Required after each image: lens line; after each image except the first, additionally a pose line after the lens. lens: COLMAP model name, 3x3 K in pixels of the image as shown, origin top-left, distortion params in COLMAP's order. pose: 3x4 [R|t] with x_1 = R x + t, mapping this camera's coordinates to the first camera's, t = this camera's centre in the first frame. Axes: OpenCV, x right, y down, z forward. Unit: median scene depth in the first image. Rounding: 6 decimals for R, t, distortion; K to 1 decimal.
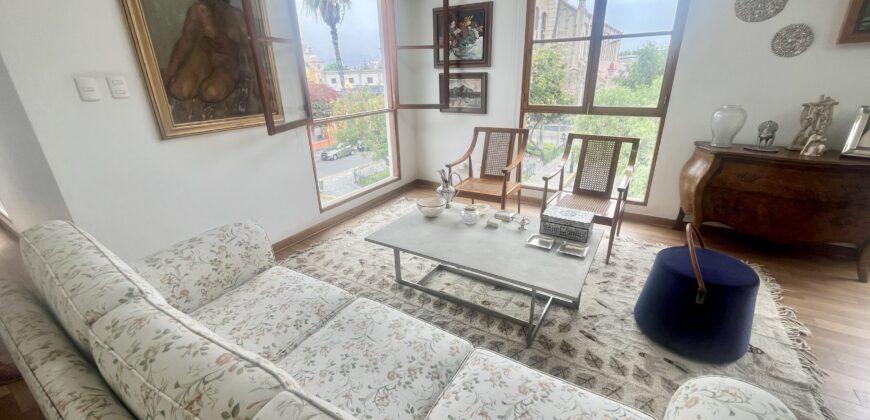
lens RADIAL K [[351.6, 0, 432.7], [0, 351.6, 210.1], [0, 0, 1]] dist [-0.003221, -0.000005]
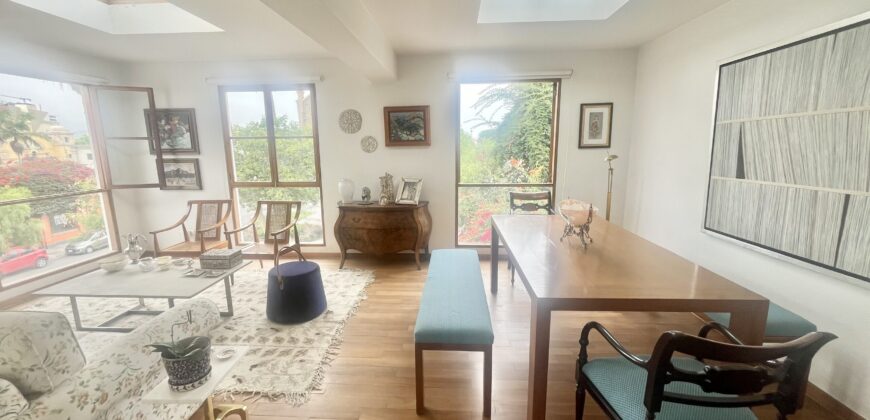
lens RADIAL K [[351.6, 0, 432.9], [0, 351.6, 209.4], [0, 0, 1]] dist [-0.003221, -0.000005]
pose [[0.876443, -0.069974, 0.476393, 0.327021], [0.164416, 0.973409, -0.159506, 0.150978], [-0.452564, 0.218125, 0.864643, -0.514799]]
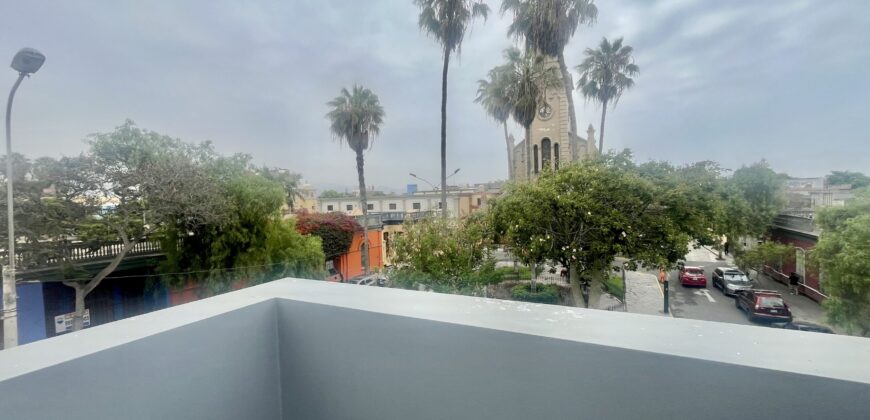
lens RADIAL K [[351.6, 0, 433.1], [0, 351.6, 210.9], [0, 0, 1]] dist [-0.003221, -0.000005]
pose [[0.997158, -0.011198, 0.074501, -1.810119], [0.035446, 0.942338, -0.332779, -0.732633], [-0.066479, 0.334474, 0.940057, 1.941059]]
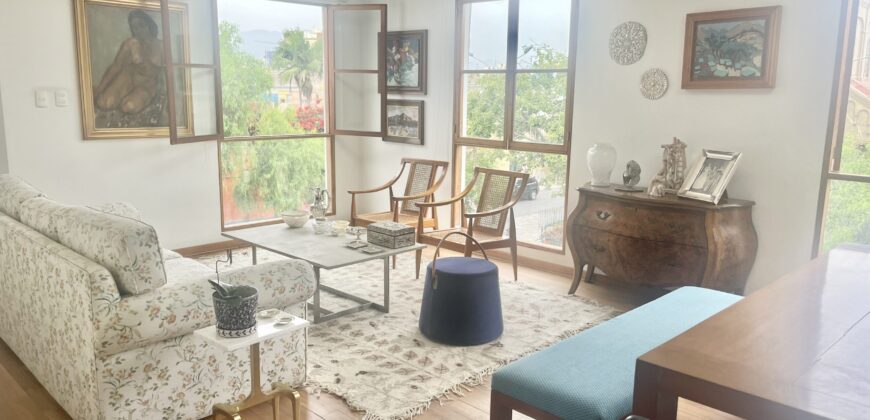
lens RADIAL K [[661.8, 0, 436.3], [0, 661.8, 215.0], [0, 0, 1]] dist [0.051994, -0.061809]
pose [[0.975487, 0.080398, -0.204844, 0.650961], [-0.116995, 0.977890, -0.173331, 0.221061], [0.186379, 0.193048, 0.963325, -0.680914]]
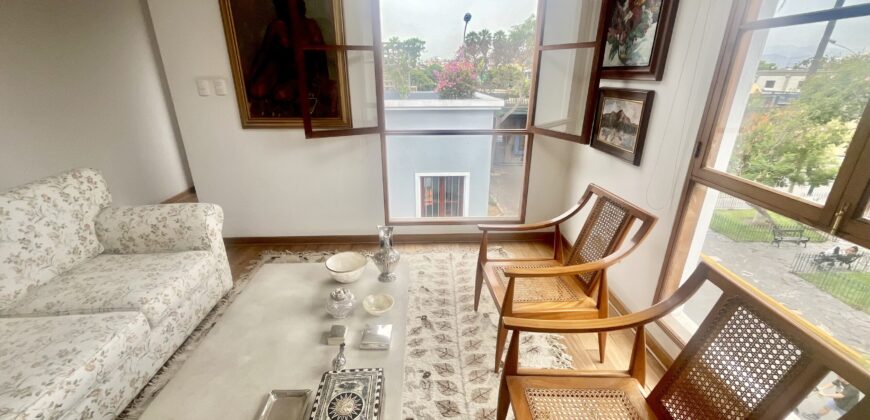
lens RADIAL K [[351.6, 0, 432.4], [0, 351.6, 209.3], [0, 0, 1]] dist [-0.003221, -0.000005]
pose [[0.560511, 0.320959, -0.763421, 0.494084], [-0.317485, 0.934691, 0.159864, -0.237913], [0.764873, 0.152769, 0.625804, 0.517108]]
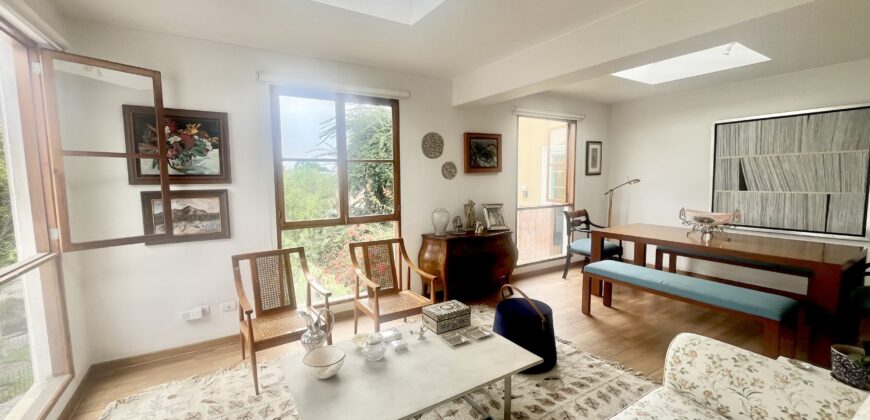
lens RADIAL K [[351.6, 0, 433.0], [0, 351.6, 209.1], [0, 0, 1]] dist [-0.003221, -0.000005]
pose [[0.437253, -0.064721, 0.897007, -0.431227], [0.327260, 0.940477, -0.091668, -0.135892], [-0.837682, 0.333637, 0.432407, 0.301143]]
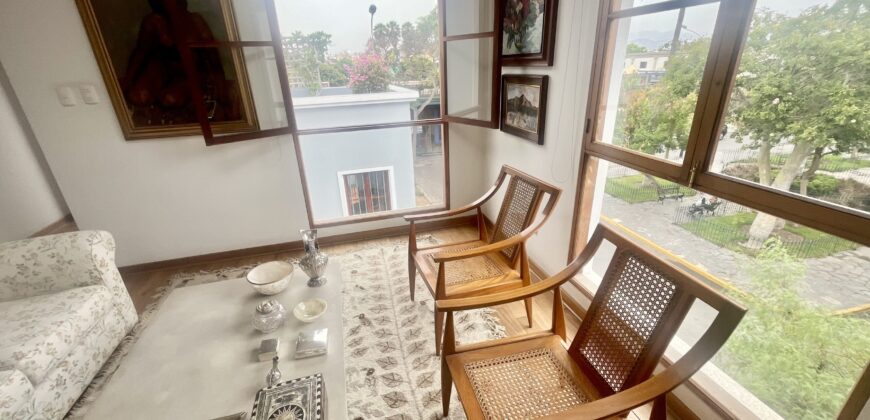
lens RADIAL K [[351.6, 0, 432.2], [0, 351.6, 209.5], [0, 0, 1]] dist [-0.003221, -0.000005]
pose [[0.734387, 0.256359, -0.628455, 0.503460], [-0.231728, 0.964992, 0.122851, -0.239302], [0.637948, 0.055410, 0.768084, 0.519811]]
